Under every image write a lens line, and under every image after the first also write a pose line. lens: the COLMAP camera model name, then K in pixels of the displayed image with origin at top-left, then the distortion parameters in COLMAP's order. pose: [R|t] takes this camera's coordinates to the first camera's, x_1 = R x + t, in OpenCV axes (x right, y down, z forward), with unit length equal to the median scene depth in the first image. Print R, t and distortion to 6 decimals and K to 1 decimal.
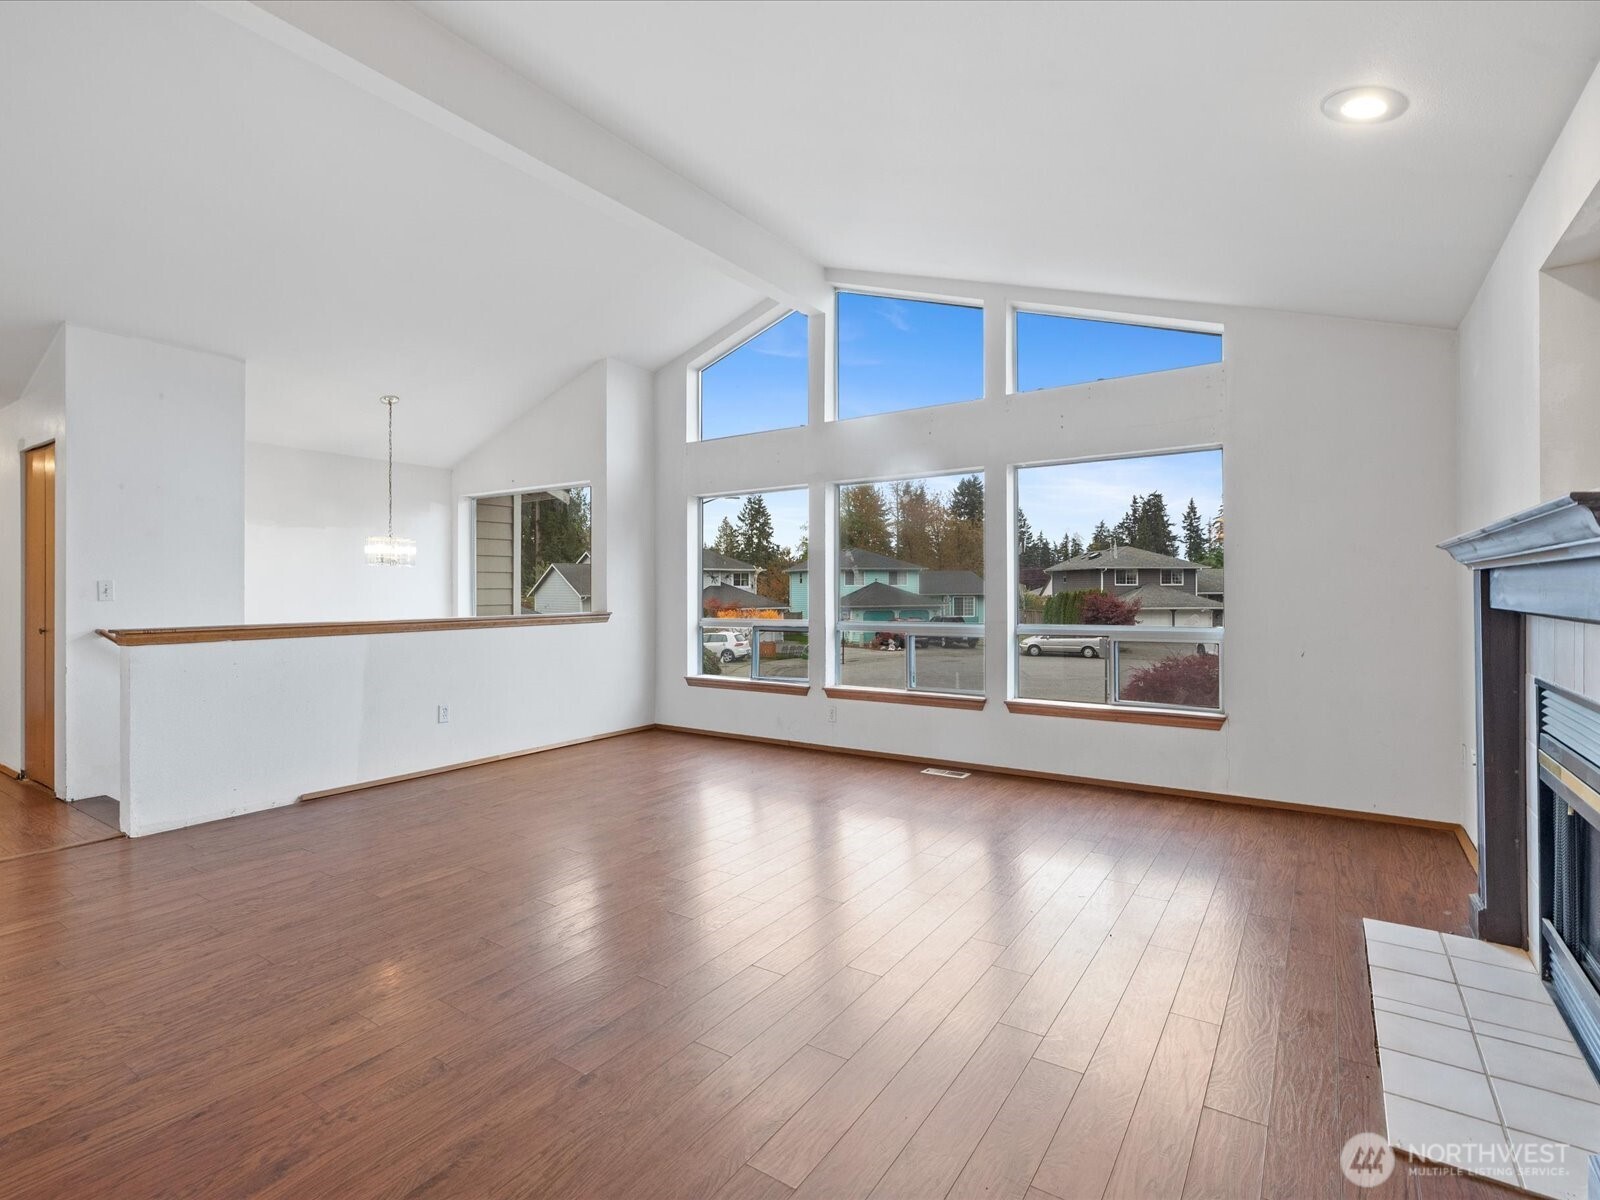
lens RADIAL K [[768.6, 0, 788.4], [0, 768.6, 584.6], [0, 0, 1]] dist [-0.000272, -0.000958]
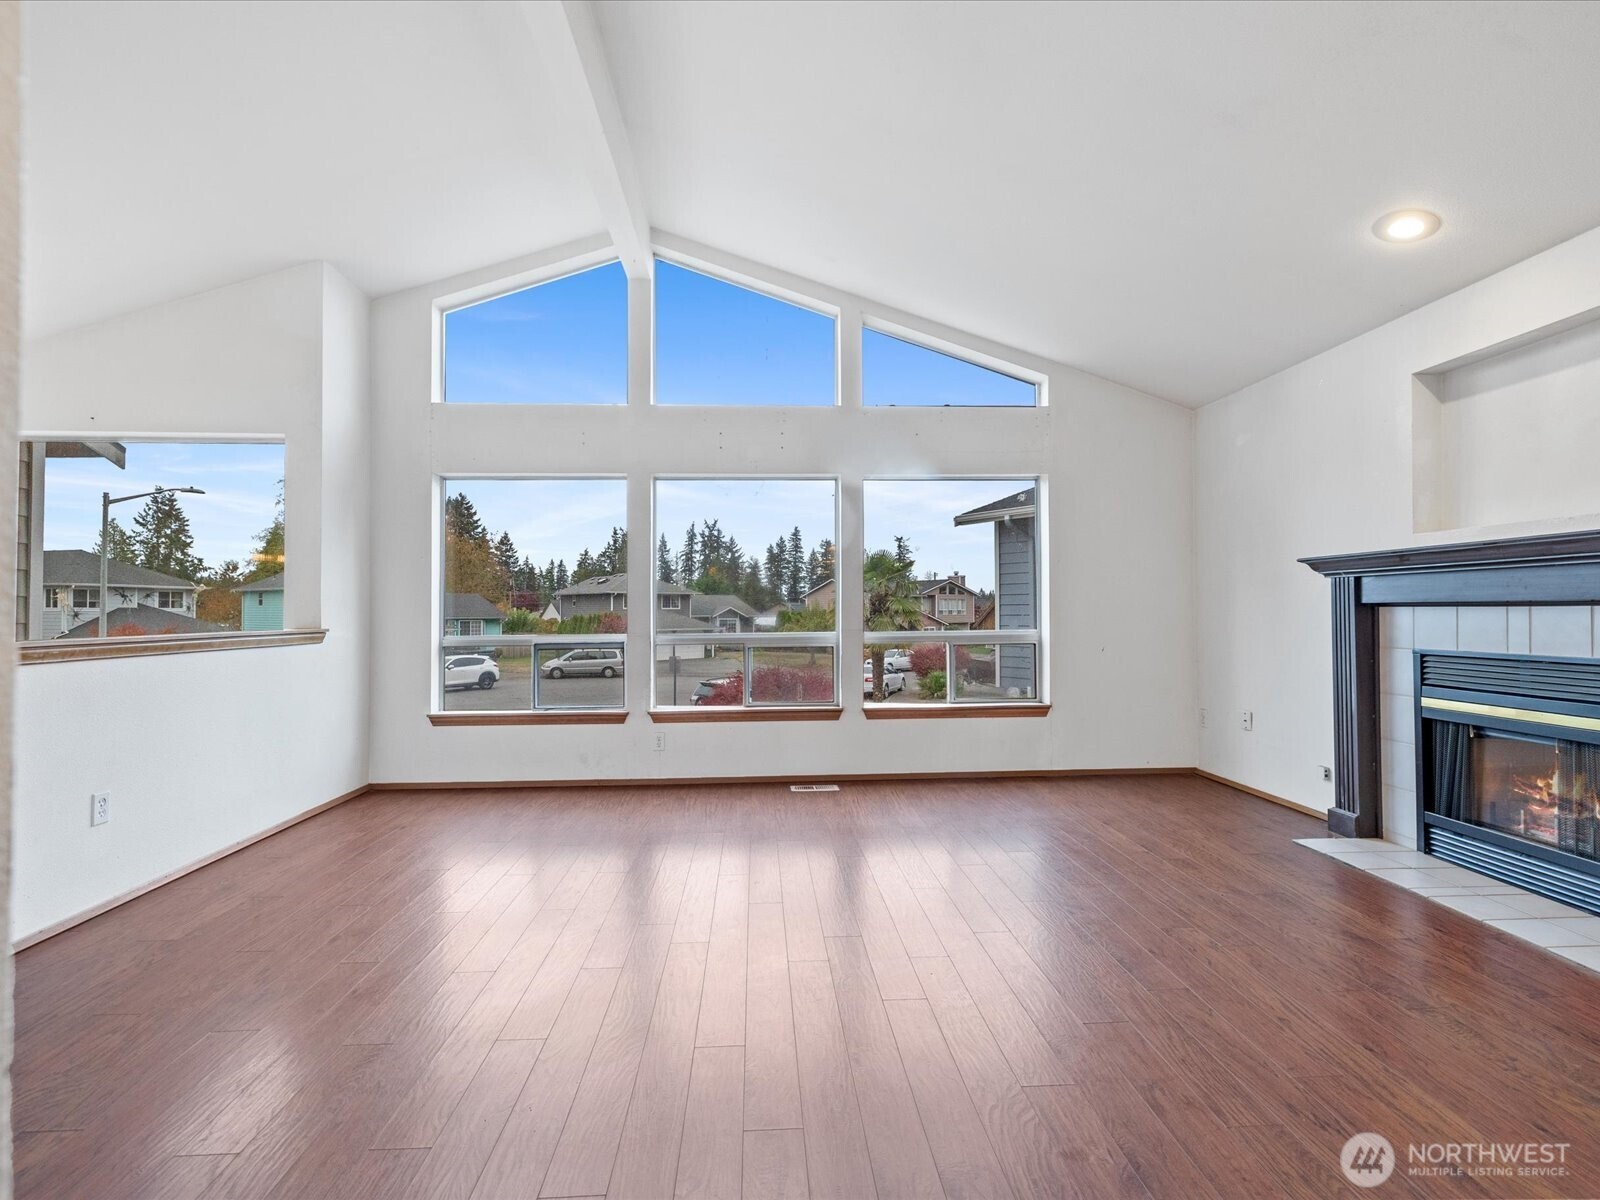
lens RADIAL K [[768.6, 0, 783.8], [0, 768.6, 596.3], [0, 0, 1]] dist [-0.000272, -0.000958]
pose [[0.795705, 0.012770, 0.605550, -0.323485], [-0.002190, 0.999832, -0.018206, 0.018932], [-0.605680, 0.013160, 0.795599, 0.205578]]
